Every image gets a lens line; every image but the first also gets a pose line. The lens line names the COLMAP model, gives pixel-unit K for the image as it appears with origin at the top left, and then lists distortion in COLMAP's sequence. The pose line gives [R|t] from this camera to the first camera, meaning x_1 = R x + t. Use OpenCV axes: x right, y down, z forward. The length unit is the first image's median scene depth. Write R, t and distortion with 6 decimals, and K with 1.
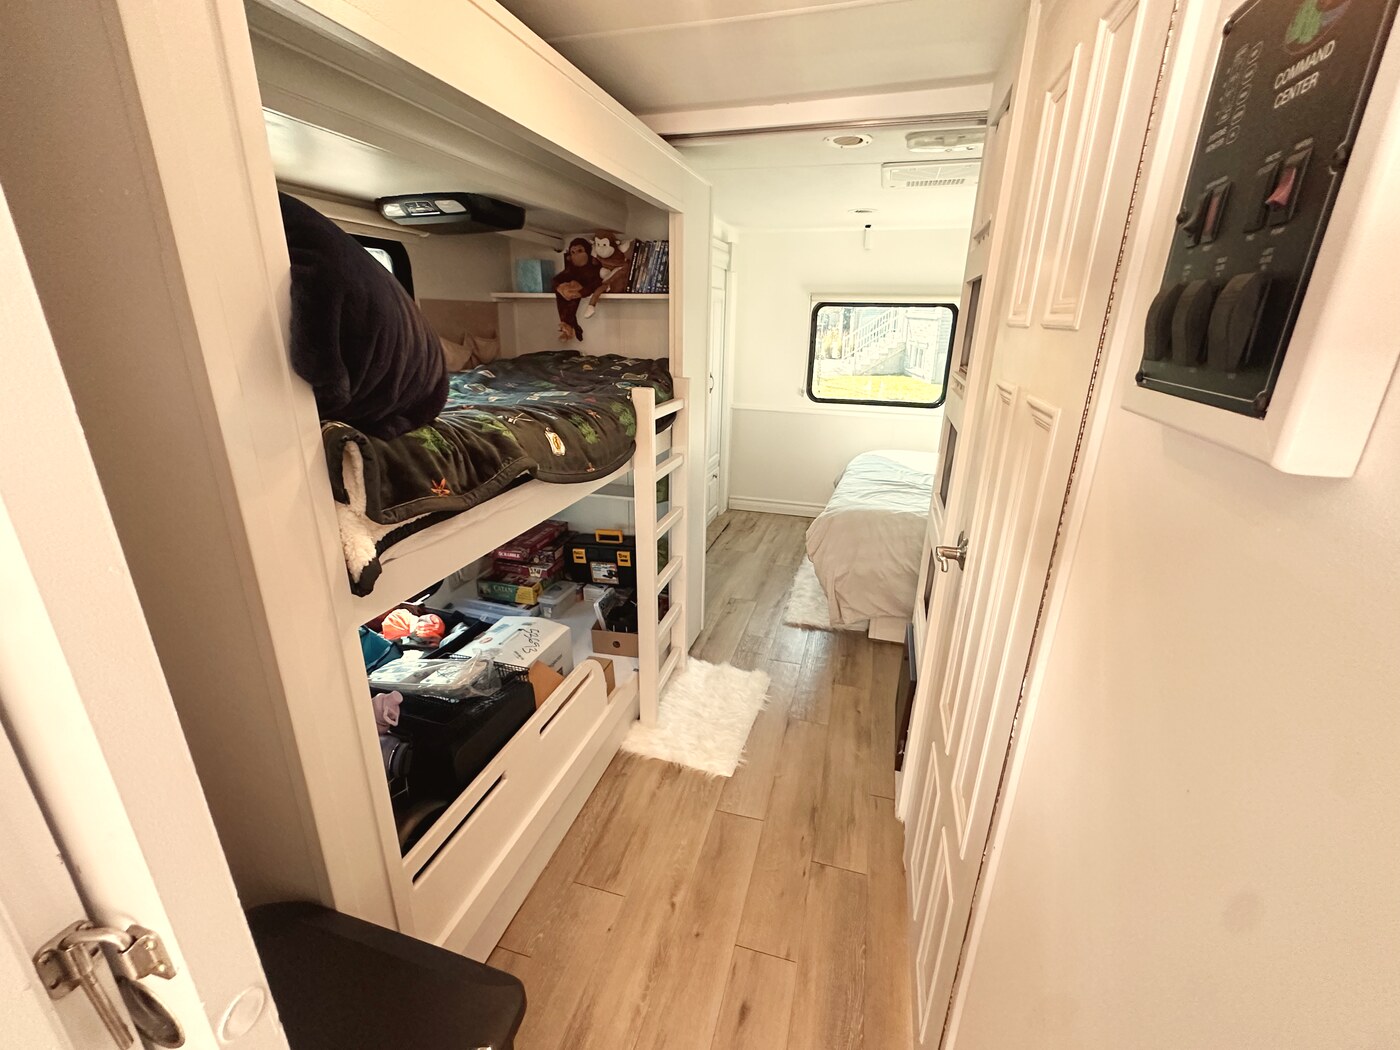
lens RADIAL K [[599.7, 0, 700.0], [0, 599.7, 525.0], [0, 0, 1]] dist [0.001224, -0.000106]
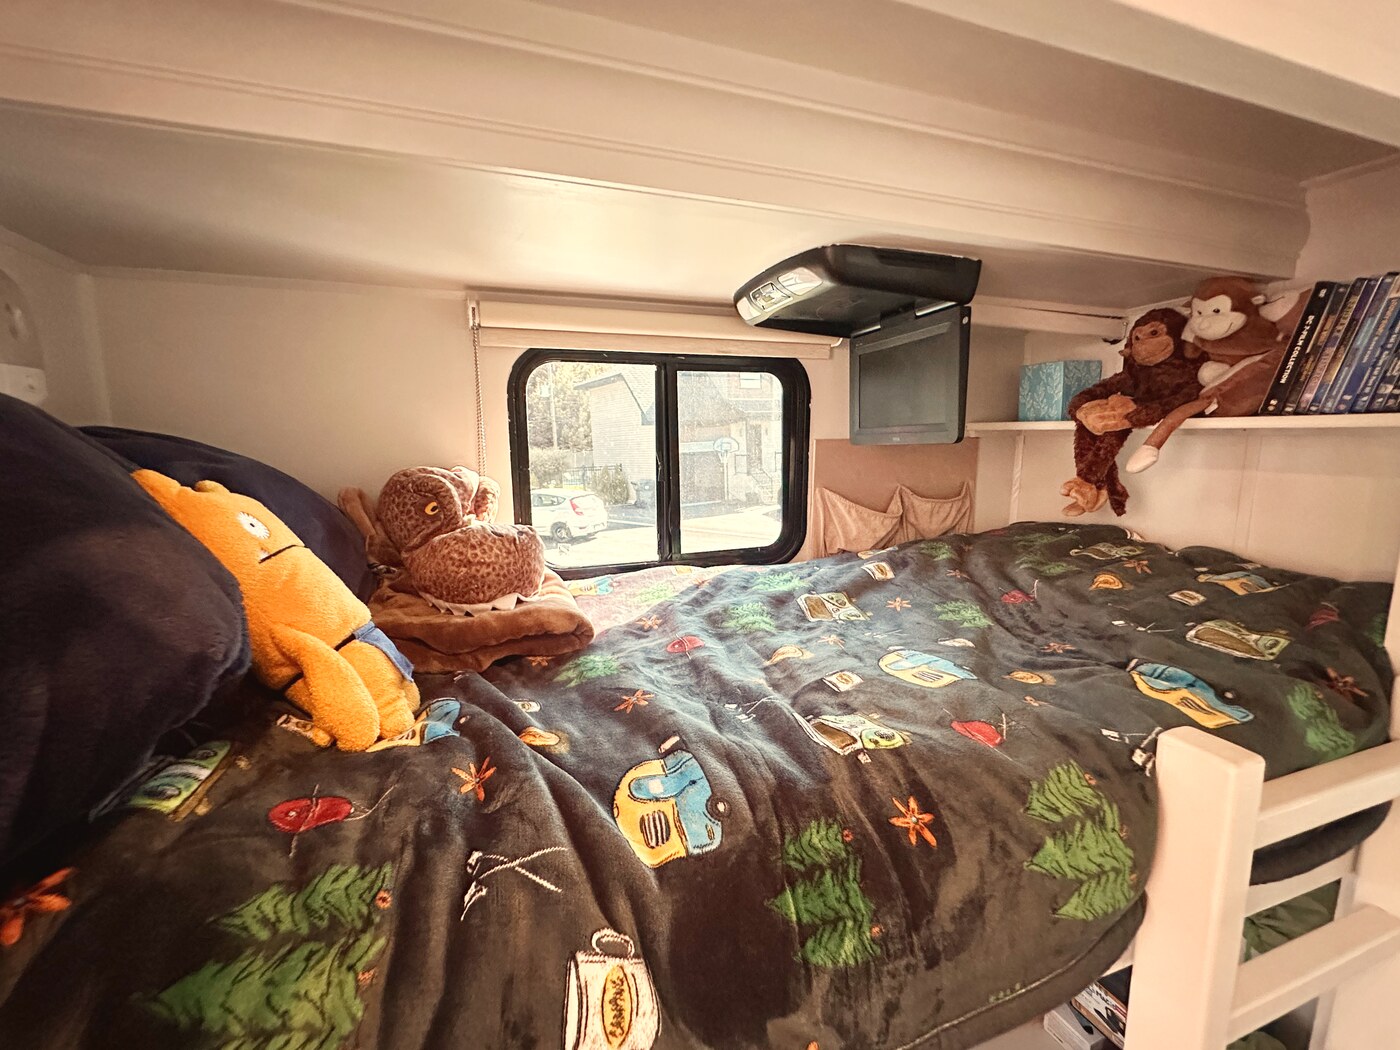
lens RADIAL K [[599.7, 0, 700.0], [0, 599.7, 525.0], [0, 0, 1]] dist [0.001224, -0.000106]
pose [[0.582144, 0.104136, -0.806390, -0.010623], [-0.250875, 0.966380, -0.056313, -0.194663], [0.773415, 0.235085, 0.588697, 0.480390]]
